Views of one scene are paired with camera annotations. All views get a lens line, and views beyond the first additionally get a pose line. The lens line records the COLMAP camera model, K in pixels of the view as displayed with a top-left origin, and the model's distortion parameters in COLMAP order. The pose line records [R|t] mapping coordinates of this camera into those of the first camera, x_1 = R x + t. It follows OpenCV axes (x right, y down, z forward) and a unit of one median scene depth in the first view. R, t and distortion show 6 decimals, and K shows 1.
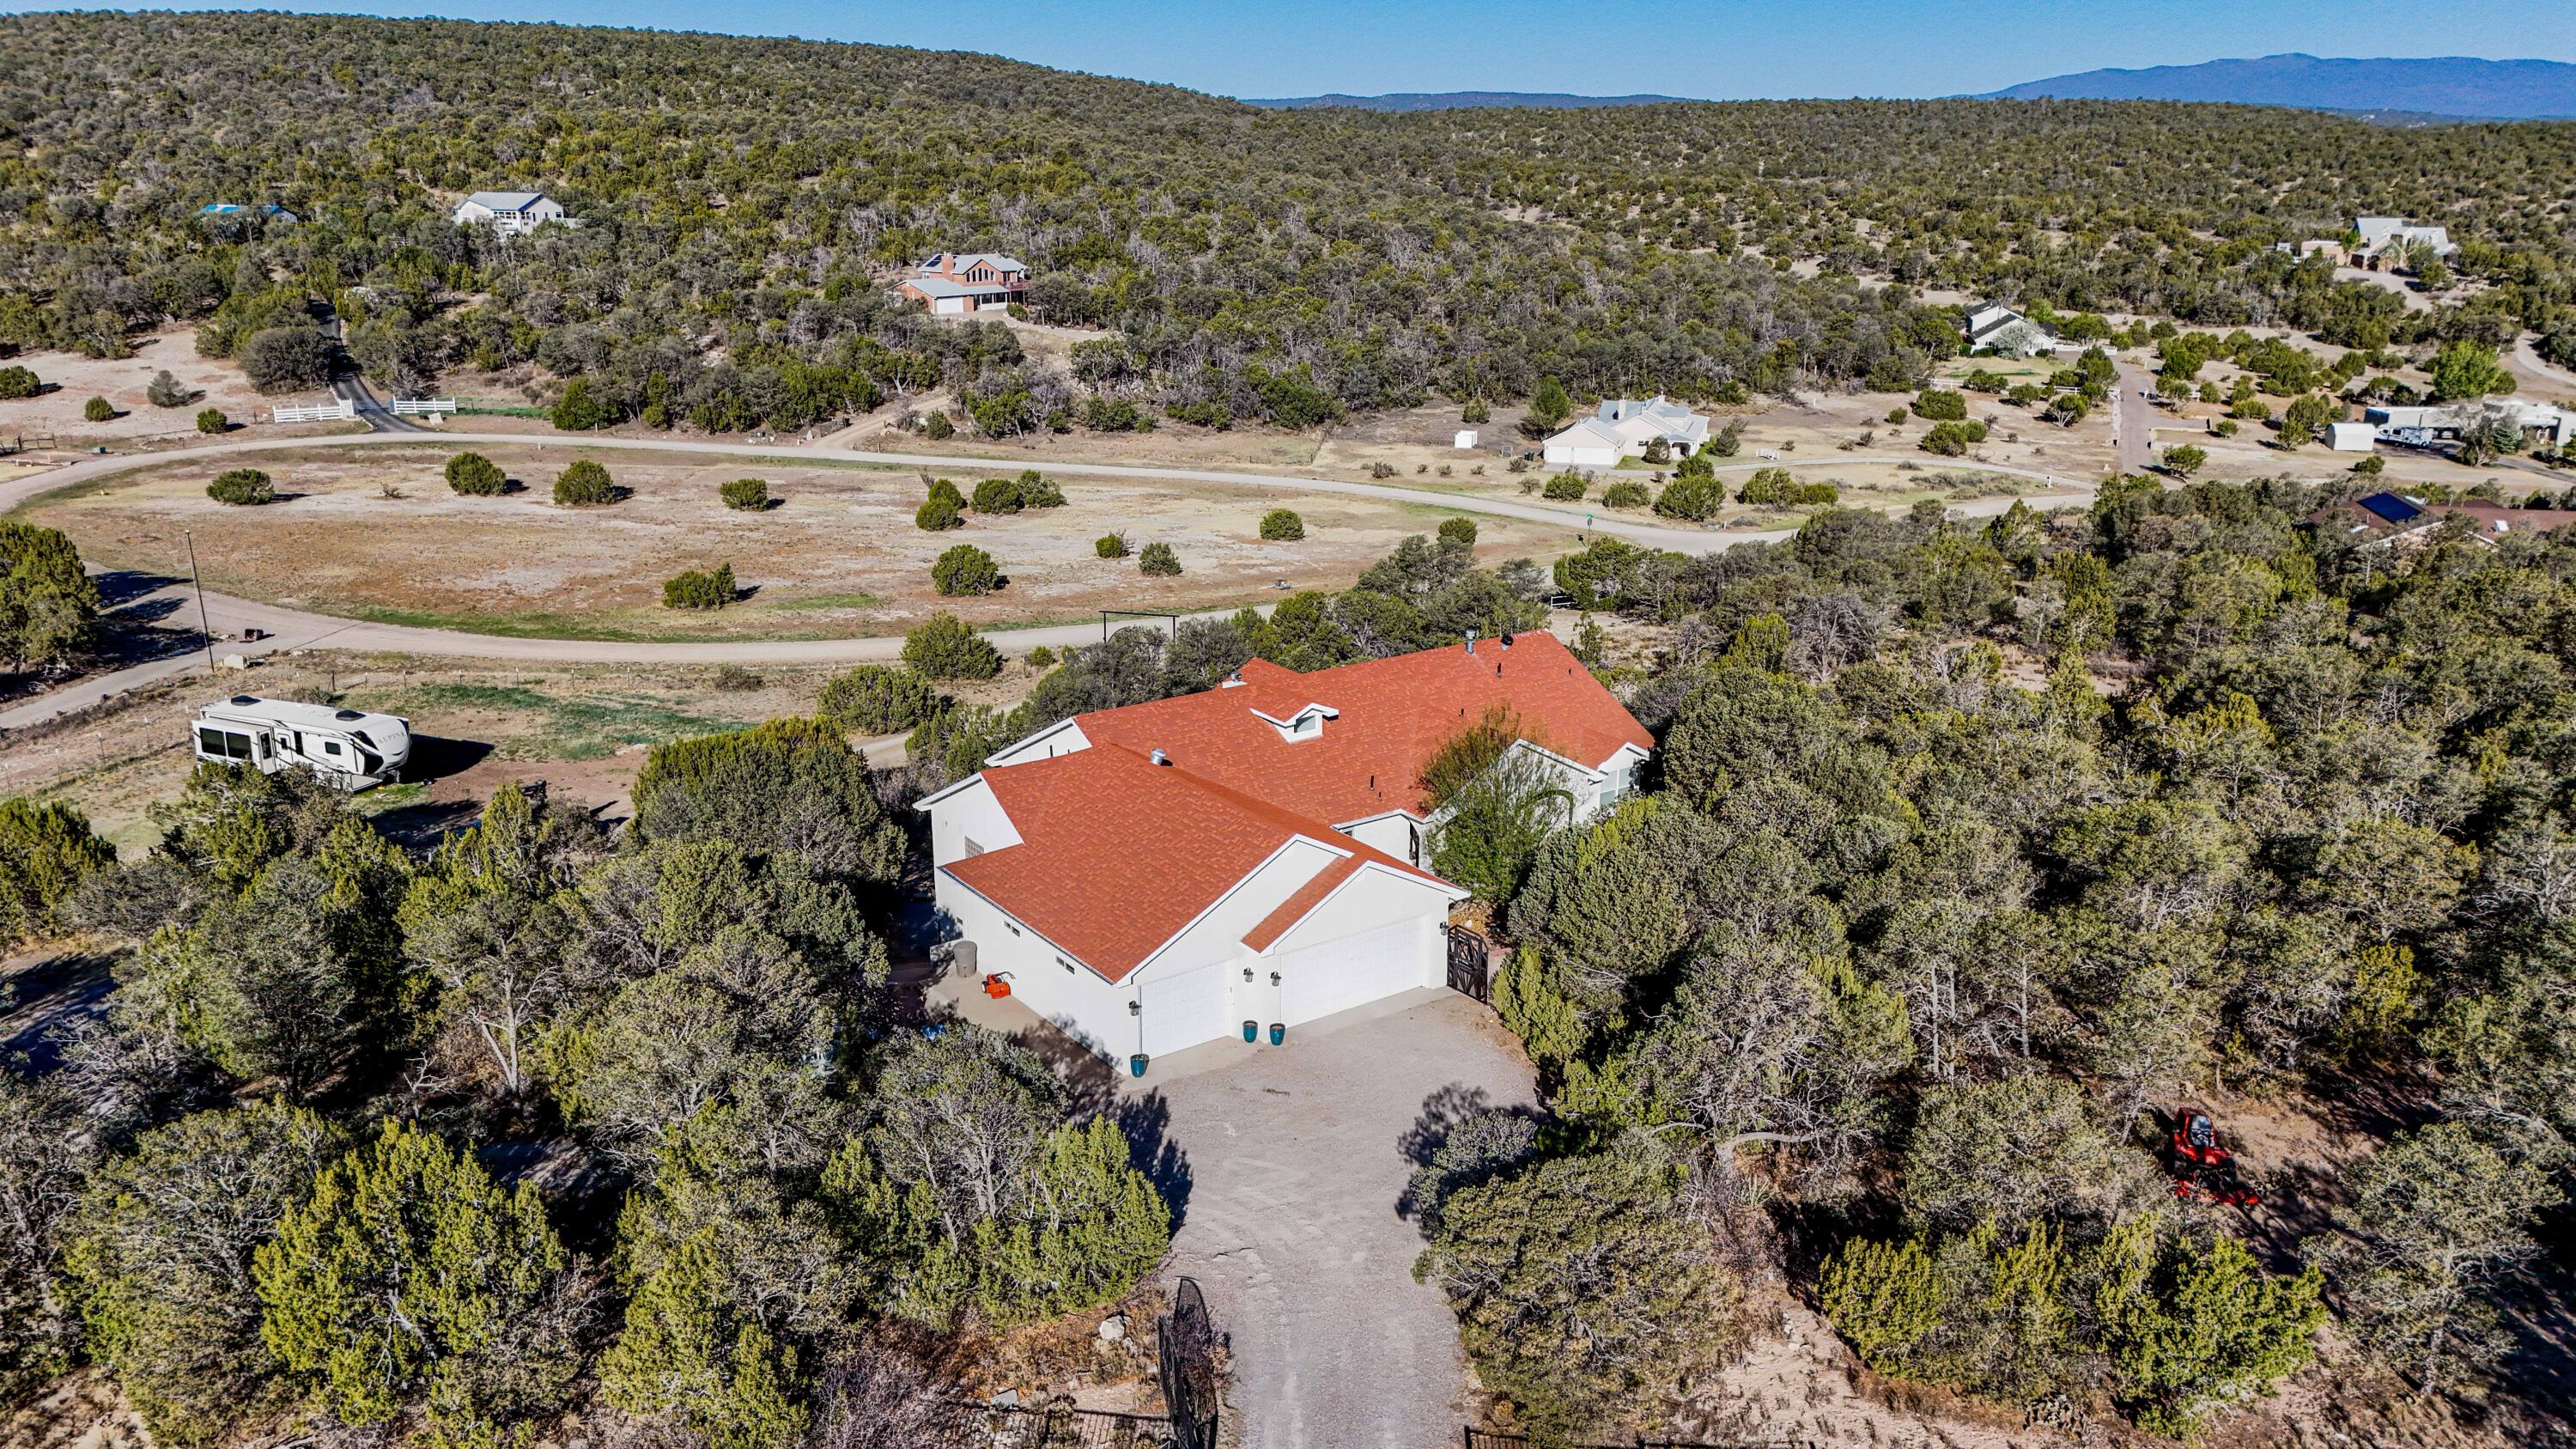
lens RADIAL K [[1913.6, 0, 1288.0], [0, 1913.6, 724.5], [0, 0, 1]] dist [0.056879, -0.052853]
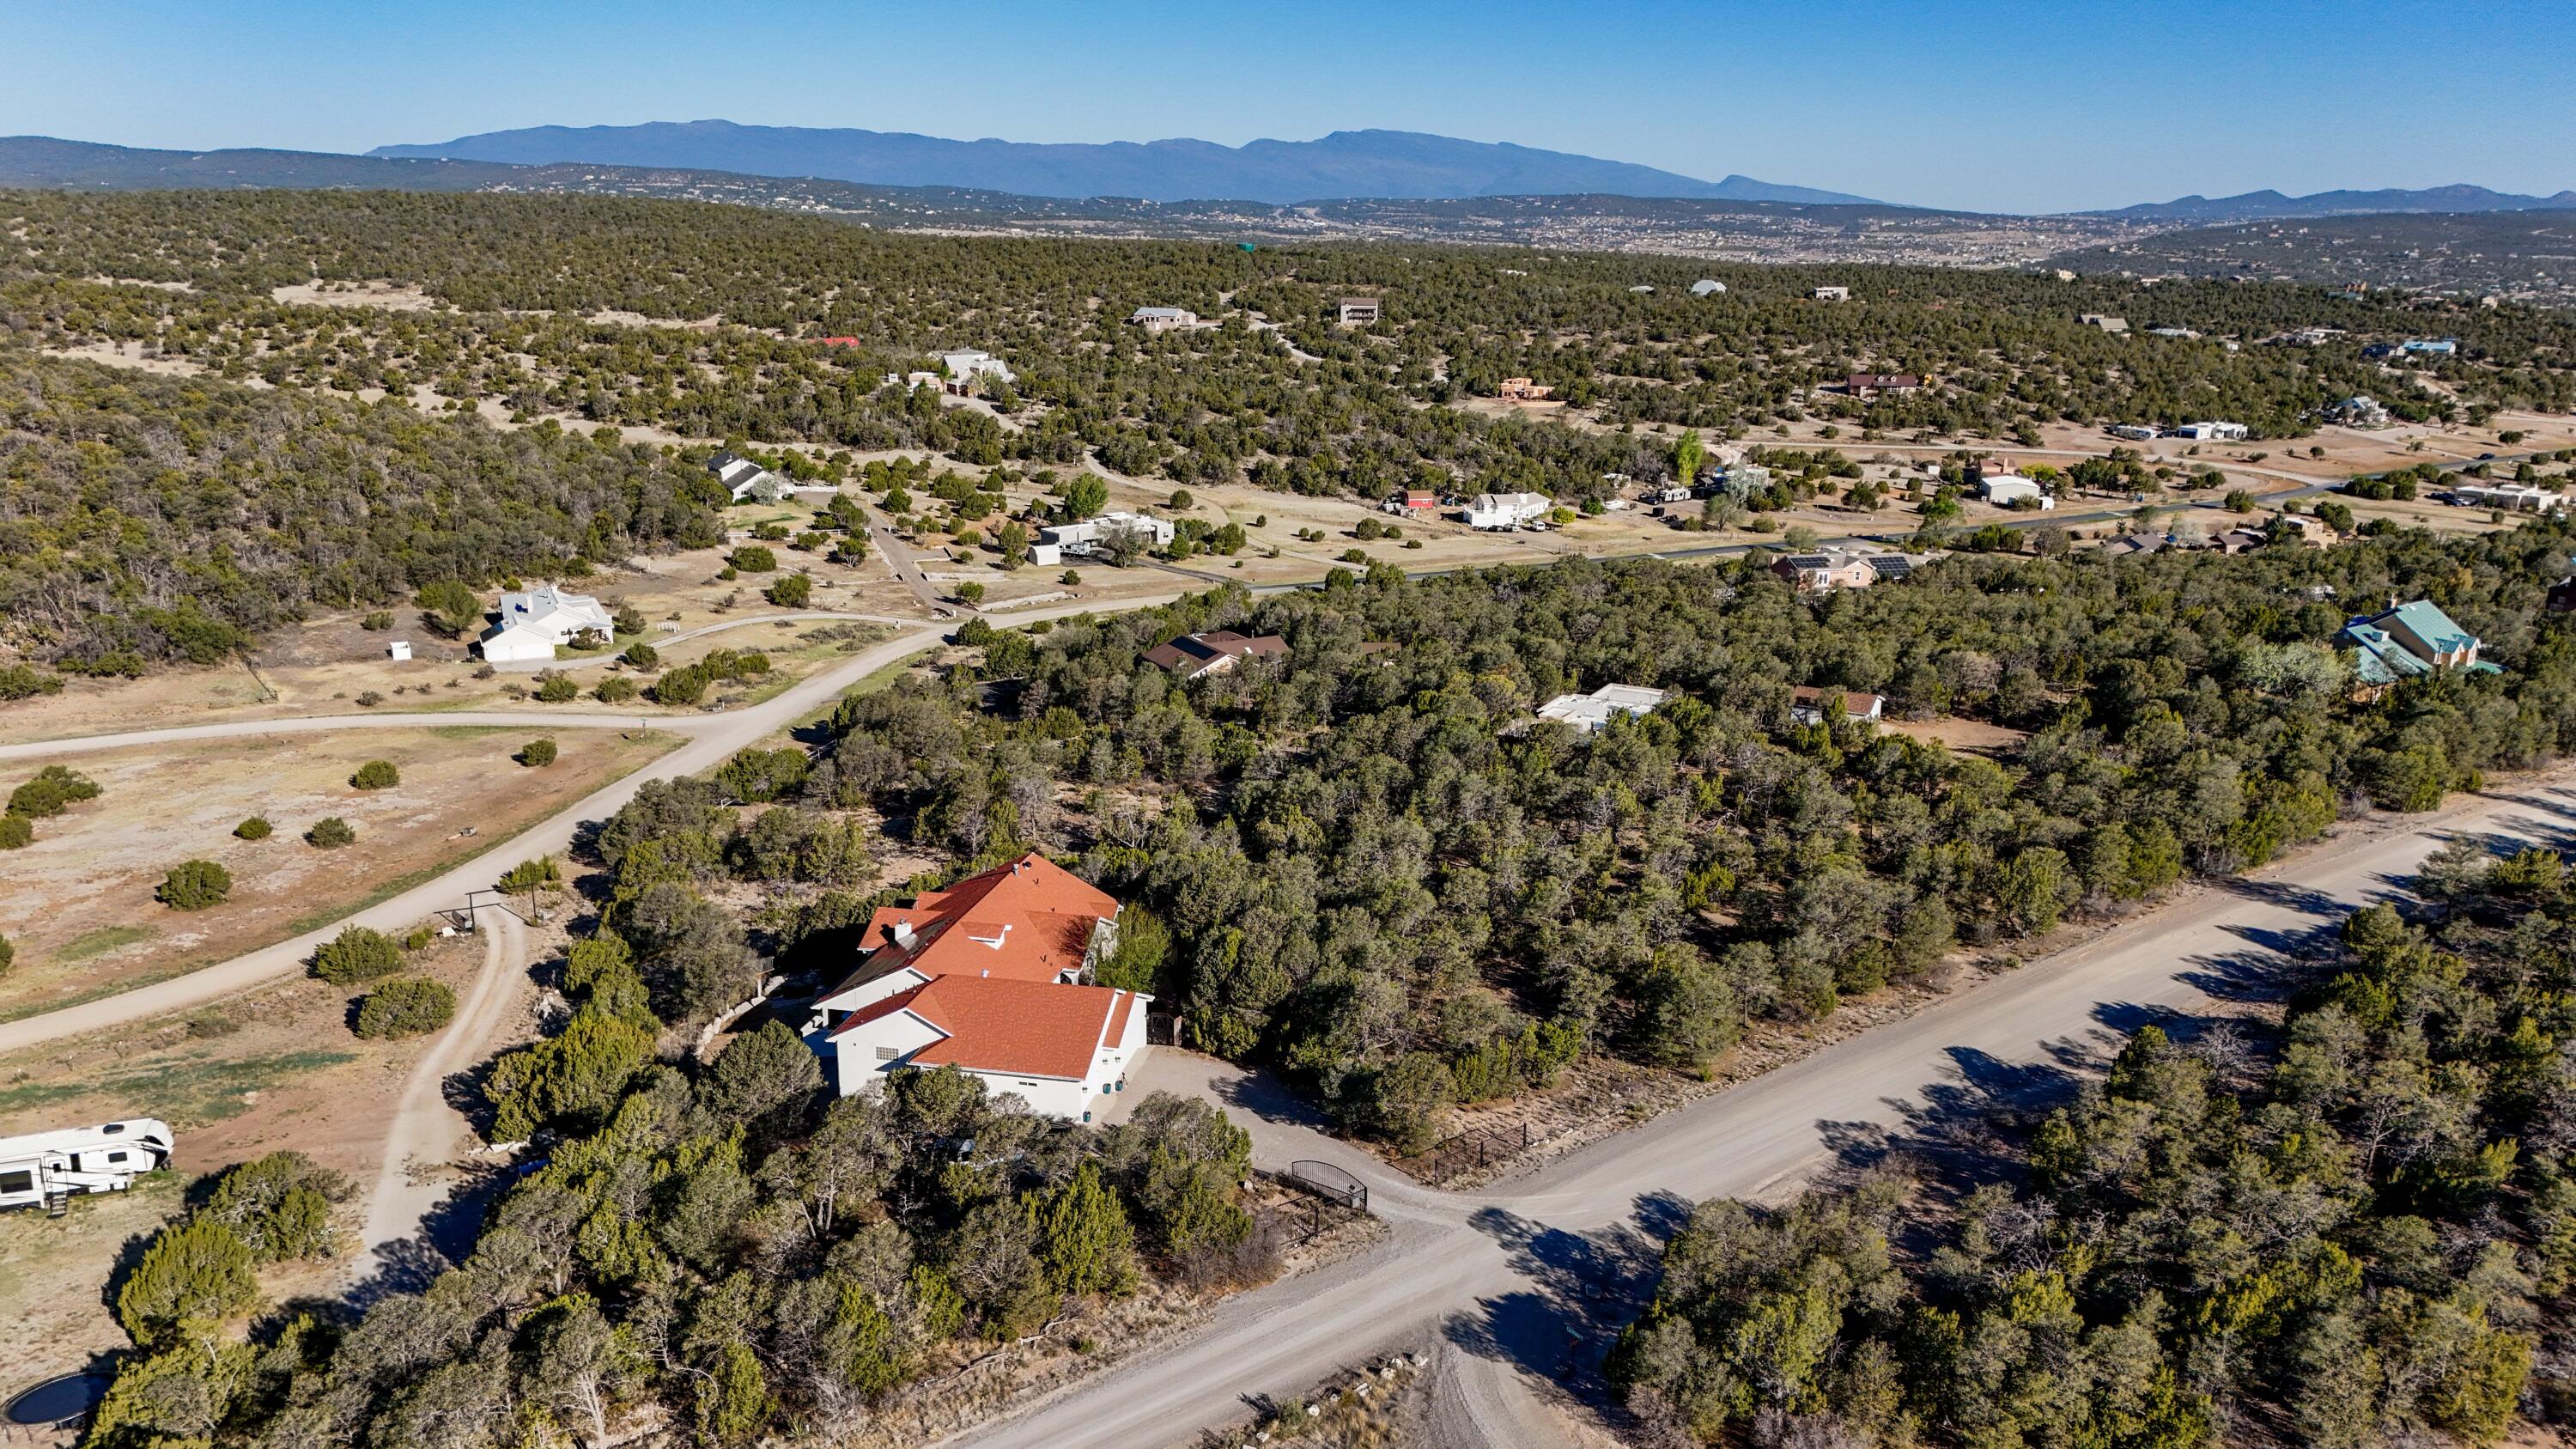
lens RADIAL K [[1913.6, 0, 1288.0], [0, 1913.6, 724.5], [0, 0, 1]] dist [0.056879, -0.052853]
pose [[0.738198, -0.180612, 0.649957, -0.197986], [0.192456, 0.979835, 0.053695, -0.051895], [-0.646549, 0.085451, 0.758072, -0.132010]]
